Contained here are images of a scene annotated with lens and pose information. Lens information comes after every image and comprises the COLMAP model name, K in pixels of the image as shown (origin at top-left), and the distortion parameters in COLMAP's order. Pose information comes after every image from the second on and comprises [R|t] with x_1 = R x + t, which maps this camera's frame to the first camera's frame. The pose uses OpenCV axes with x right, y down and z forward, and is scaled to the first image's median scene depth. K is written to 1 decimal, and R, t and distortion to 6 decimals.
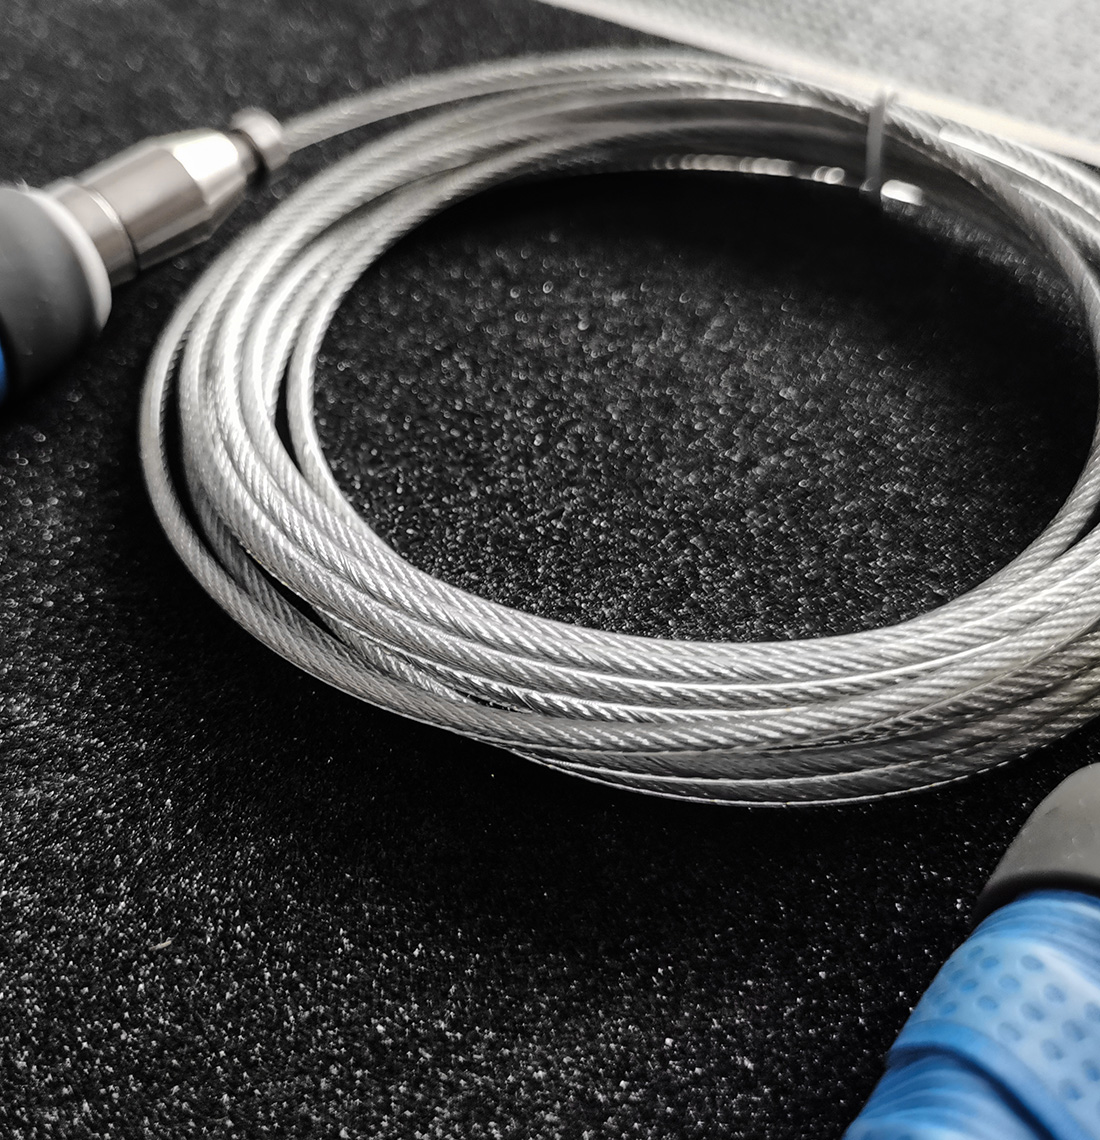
lens RADIAL K [[2534.2, 0, 550.0], [0, 2534.2, 570.0], [0, 0, 1]] dist [-0.137767, -0.572586]
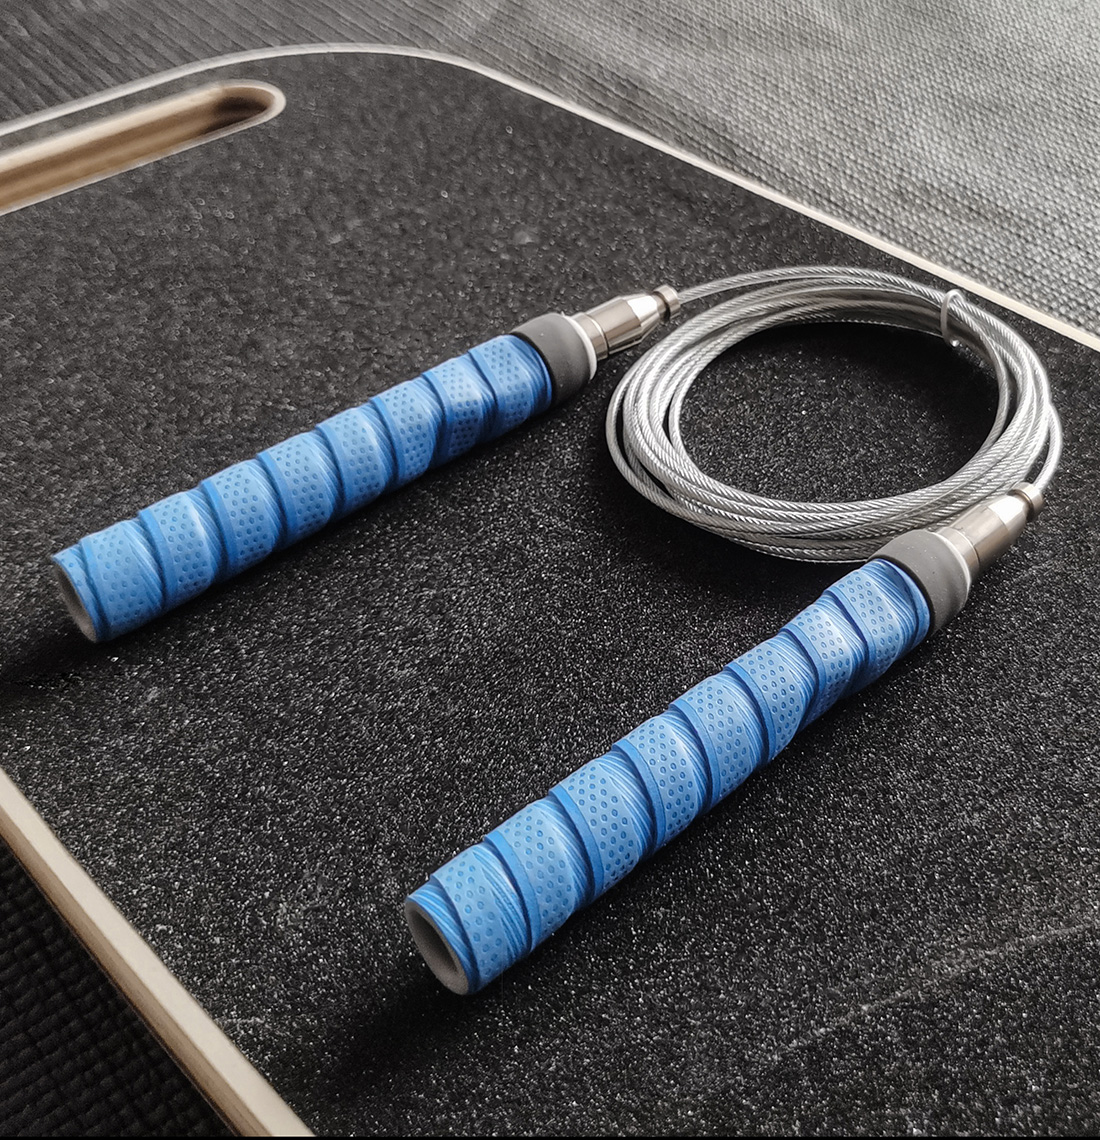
lens RADIAL K [[2534.2, 0, 550.0], [0, 2534.2, 570.0], [0, 0, 1]] dist [-0.137767, -0.572586]
pose [[0.983340, 0.075754, -0.165238, 0.184376], [-0.080614, 0.996482, -0.022895, 0.136586], [0.162922, 0.035834, 0.985988, -1.311545]]
